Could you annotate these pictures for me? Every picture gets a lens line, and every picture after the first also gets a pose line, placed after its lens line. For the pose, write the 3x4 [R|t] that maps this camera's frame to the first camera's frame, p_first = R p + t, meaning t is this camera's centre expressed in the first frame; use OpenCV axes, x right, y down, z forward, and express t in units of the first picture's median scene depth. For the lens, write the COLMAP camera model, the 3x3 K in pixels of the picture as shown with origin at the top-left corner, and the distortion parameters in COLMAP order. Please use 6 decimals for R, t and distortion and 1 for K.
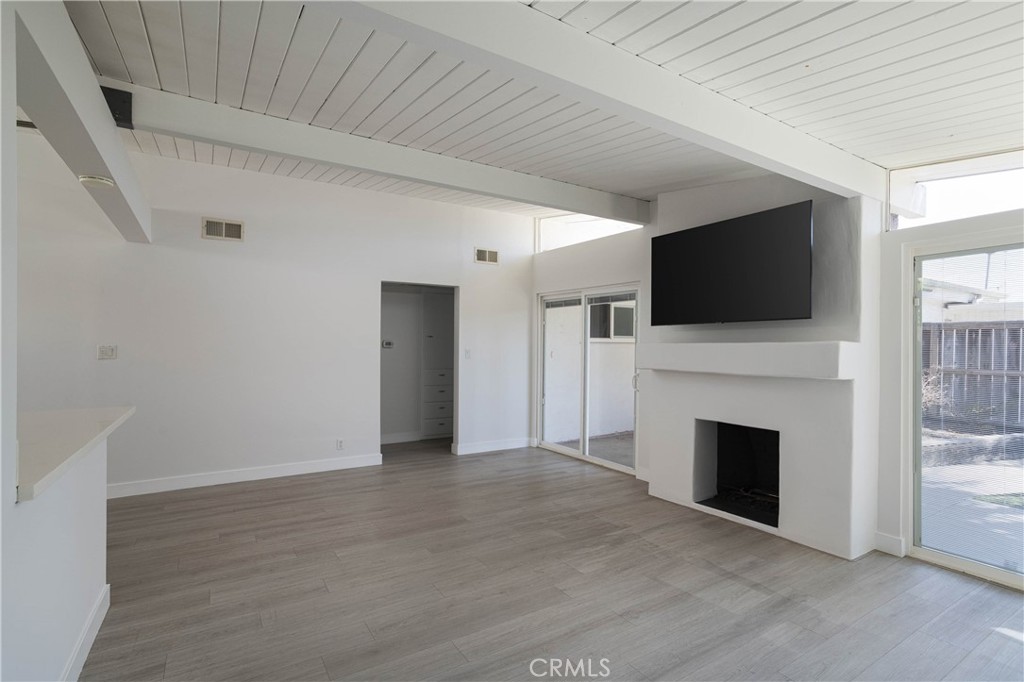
lens RADIAL K [[499.5, 0, 501.8], [0, 499.5, 323.3], [0, 0, 1]] dist [-0.022229, 0.000599]
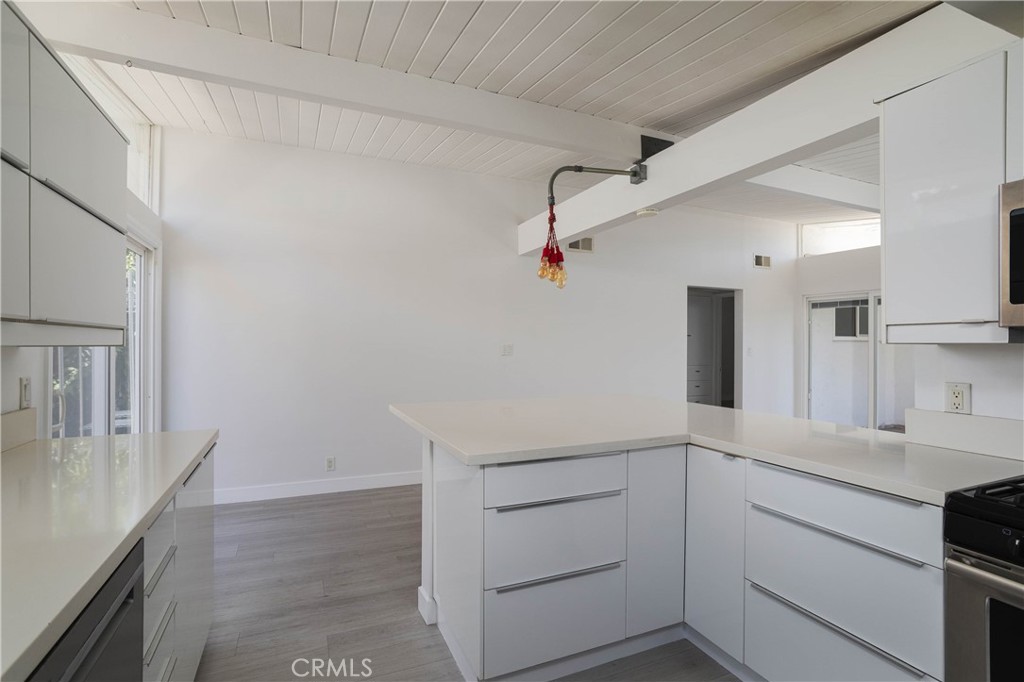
lens RADIAL K [[499.5, 0, 501.8], [0, 499.5, 323.3], [0, 0, 1]] dist [-0.022229, 0.000599]
pose [[0.993337, -0.010799, -0.114743, -0.448449], [0.009850, 0.999912, -0.008833, 0.003795], [0.114828, 0.007644, 0.993356, -0.126708]]
